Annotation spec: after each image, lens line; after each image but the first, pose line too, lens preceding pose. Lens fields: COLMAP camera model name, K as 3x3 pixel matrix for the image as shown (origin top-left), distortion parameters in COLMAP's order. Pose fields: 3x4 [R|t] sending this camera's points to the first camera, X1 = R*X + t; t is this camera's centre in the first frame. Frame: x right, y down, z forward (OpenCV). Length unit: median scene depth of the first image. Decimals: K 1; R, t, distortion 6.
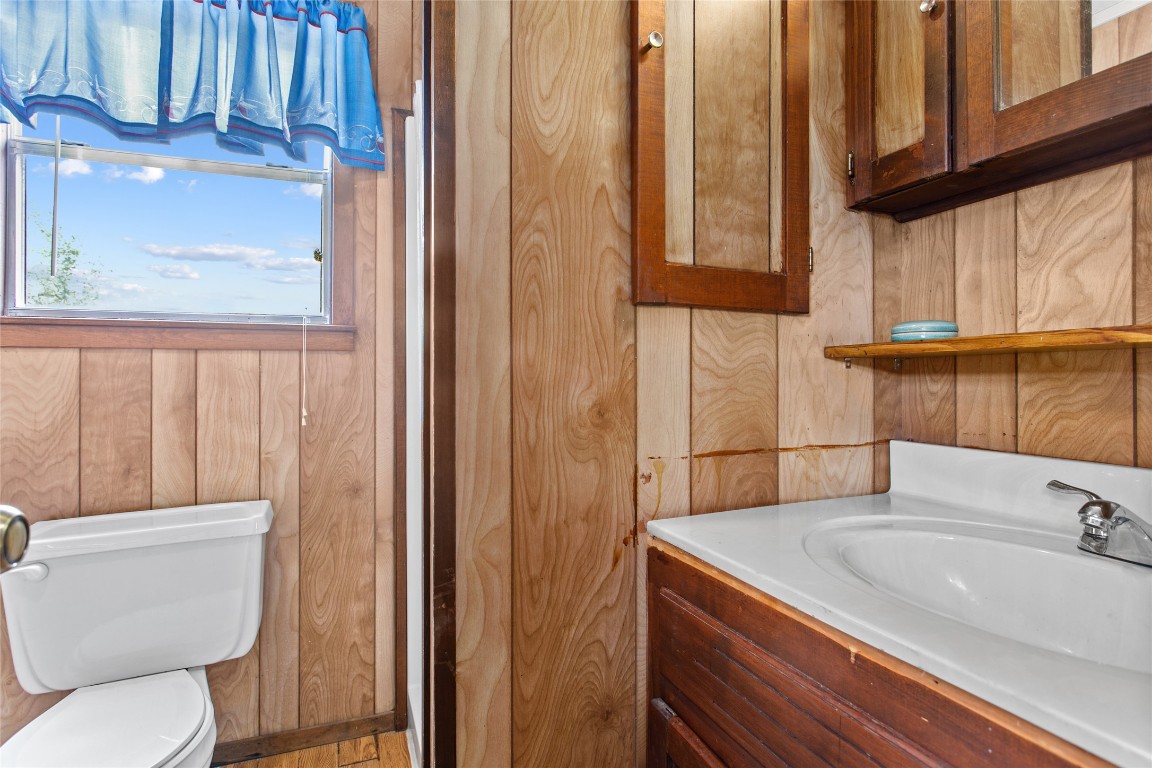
lens RADIAL K [[596.3, 0, 574.8], [0, 596.3, 370.2], [0, 0, 1]] dist [-0.000763, -0.000173]
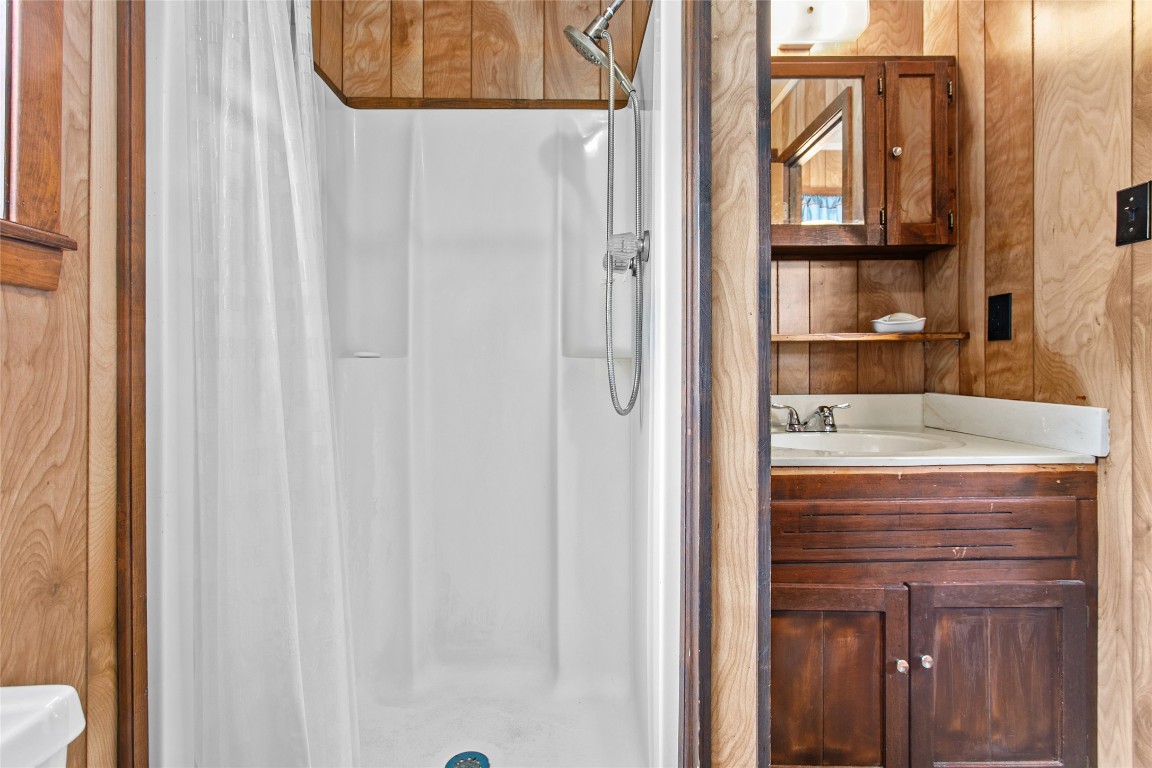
lens RADIAL K [[541.6, 0, 575.9], [0, 541.6, 363.0], [0, 0, 1]] dist [0.002983, -0.000228]
pose [[0.366196, 0.005753, 0.930520, -1.088405], [-0.003246, 0.999983, -0.004906, 0.044098], [-0.930532, -0.001224, 0.366209, 0.816208]]
